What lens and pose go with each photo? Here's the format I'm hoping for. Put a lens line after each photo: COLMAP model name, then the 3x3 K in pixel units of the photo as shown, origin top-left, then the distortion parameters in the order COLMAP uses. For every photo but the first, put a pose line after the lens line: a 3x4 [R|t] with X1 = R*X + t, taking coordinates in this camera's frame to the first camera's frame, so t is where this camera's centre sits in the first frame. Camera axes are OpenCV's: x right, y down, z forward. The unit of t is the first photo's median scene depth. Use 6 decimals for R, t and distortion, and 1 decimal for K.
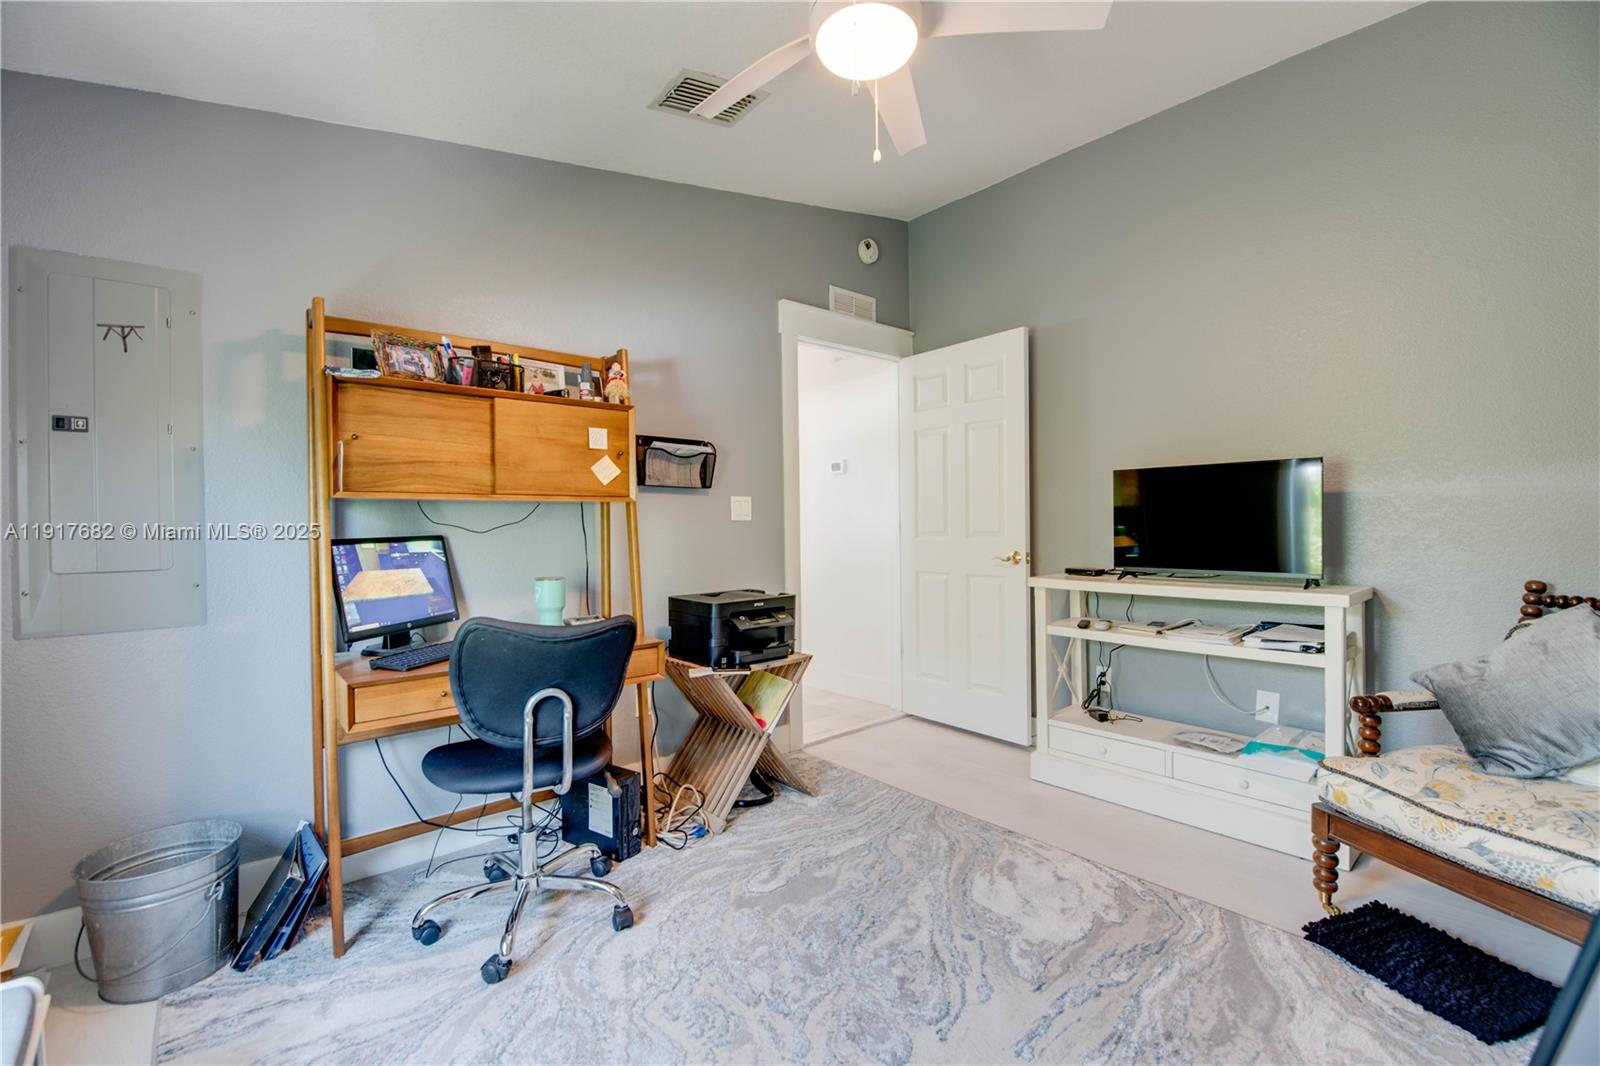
lens RADIAL K [[701.9, 0, 796.6], [0, 701.9, 516.7], [0, 0, 1]] dist [-0.001064, -0.011535]
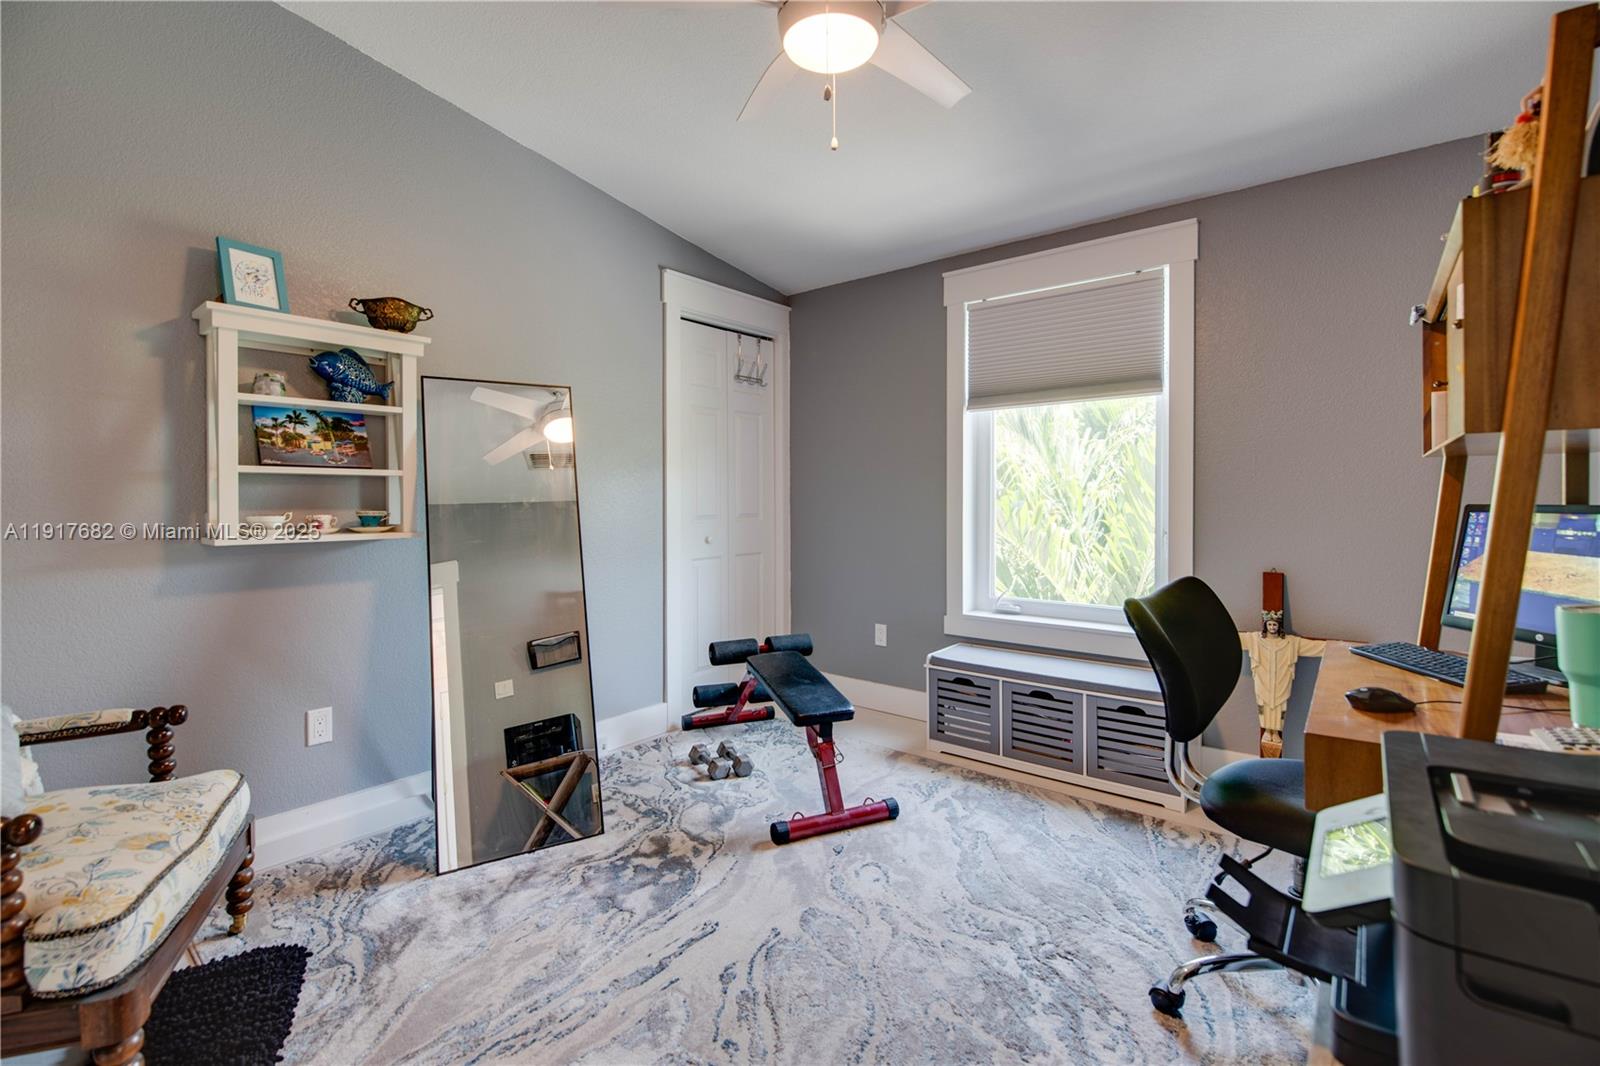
lens RADIAL K [[701.9, 0, 796.6], [0, 701.9, 516.7], [0, 0, 1]] dist [-0.001064, -0.011535]
pose [[-0.985125, 0.022532, -0.170355, 0.313501], [0.018578, 0.999521, 0.024766, 0.012618], [0.170831, 0.021233, -0.985072, 1.884006]]
